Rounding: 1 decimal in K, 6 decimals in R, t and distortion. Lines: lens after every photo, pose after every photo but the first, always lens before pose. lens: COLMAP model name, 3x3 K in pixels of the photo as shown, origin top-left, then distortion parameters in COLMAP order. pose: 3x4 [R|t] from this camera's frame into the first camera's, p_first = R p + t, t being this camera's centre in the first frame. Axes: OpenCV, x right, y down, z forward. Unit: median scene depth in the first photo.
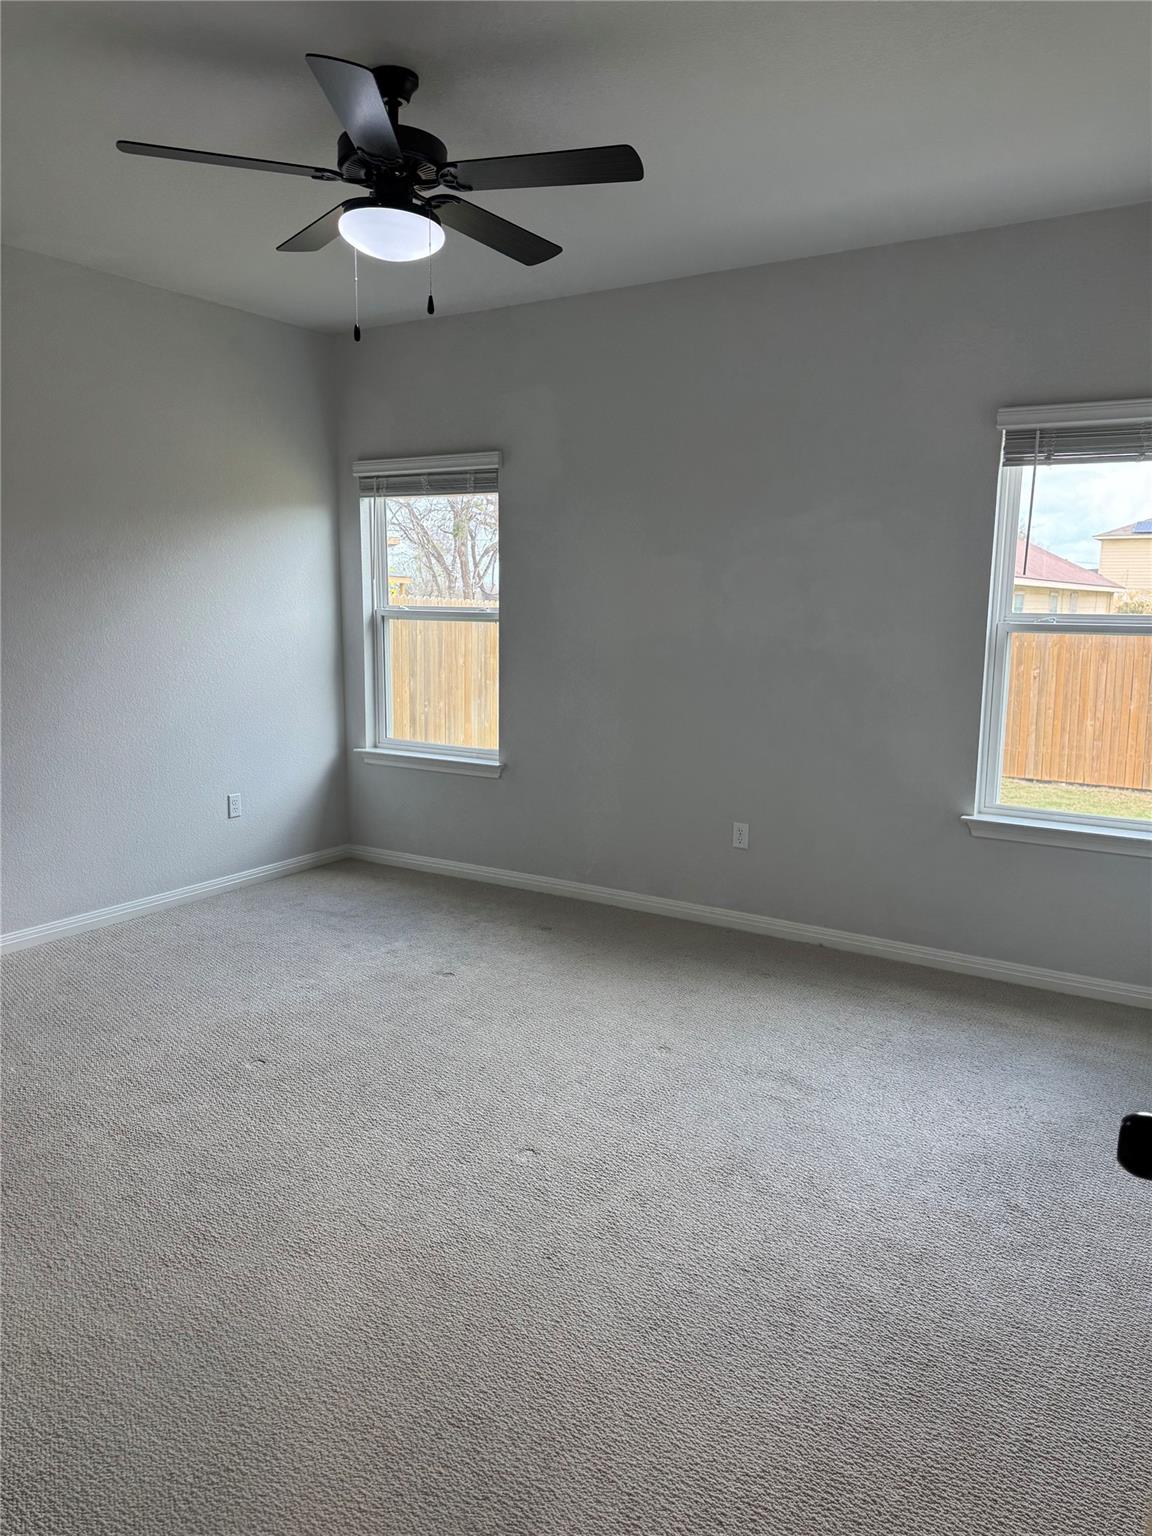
lens RADIAL K [[1077.7, 0, 576.0], [0, 1077.7, 768.0], [0, 0, 1]] dist [0.106719, -0.085162]
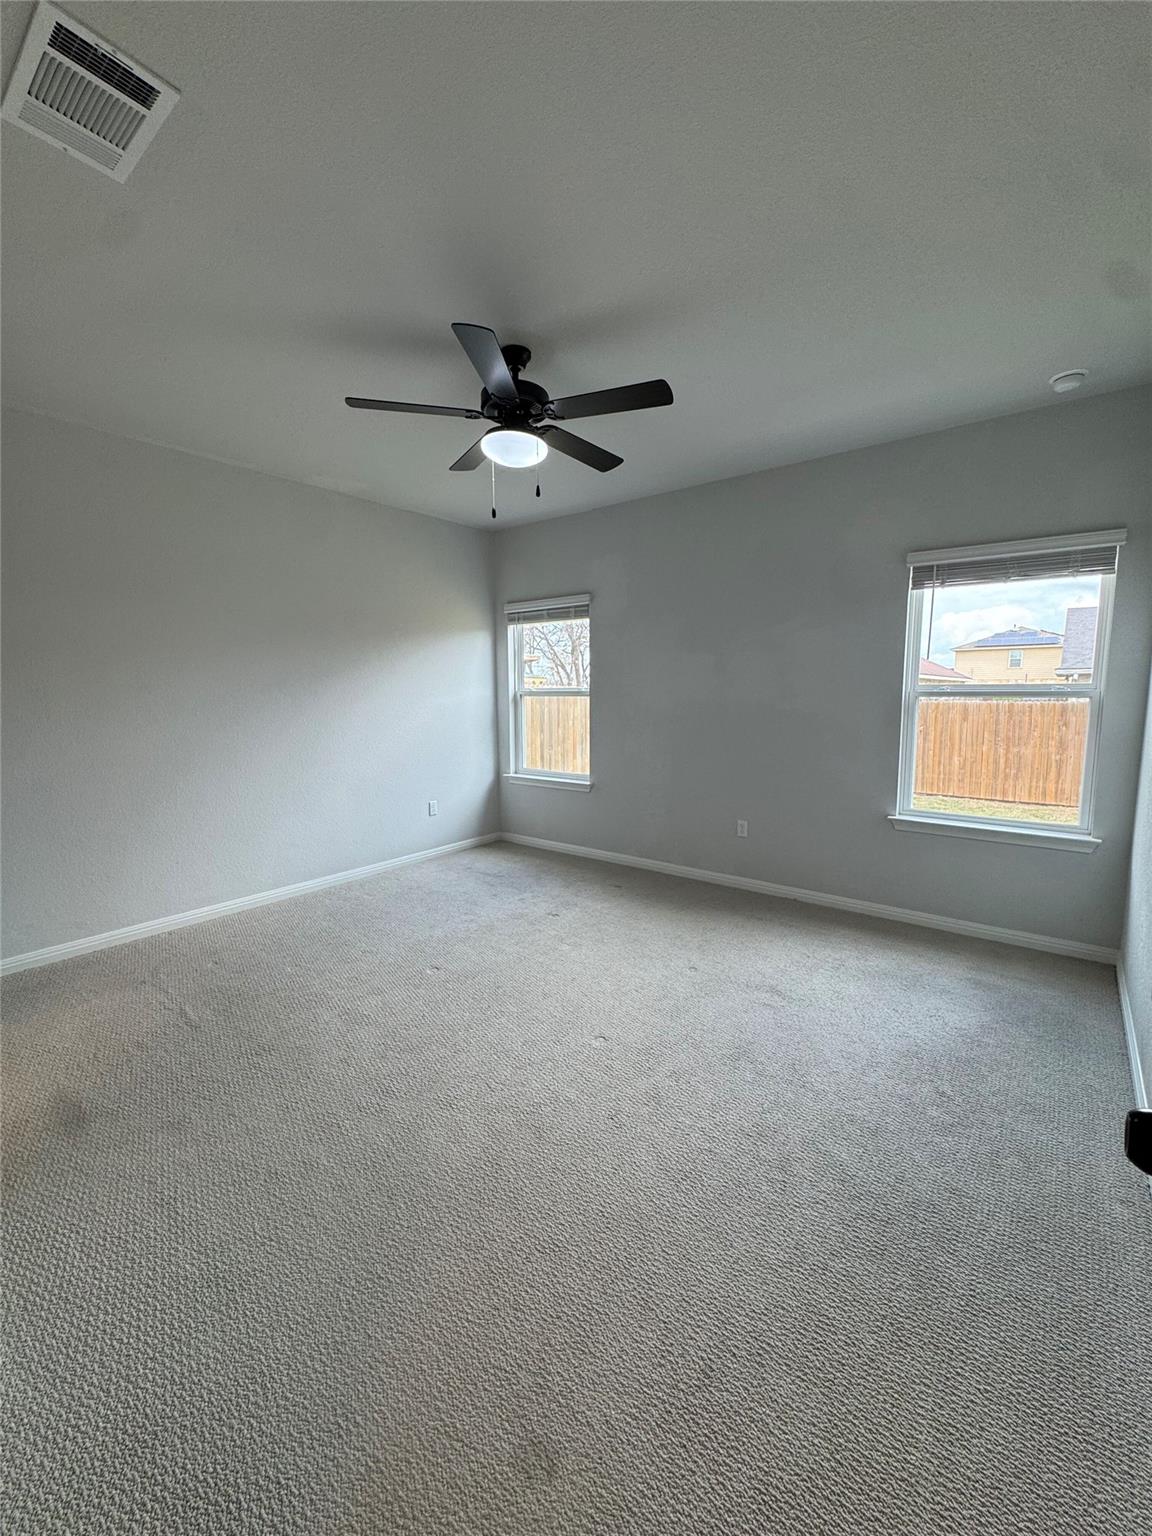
lens RADIAL K [[617.5, 0, 581.7], [0, 617.5, 764.3], [0, 0, 1]] dist [0.008519, -0.000291]
pose [[0.995153, -0.004211, -0.098249, 0.013706], [0.000598, 0.999323, -0.036782, 0.003415], [0.098338, 0.036545, 0.994482, 0.119151]]
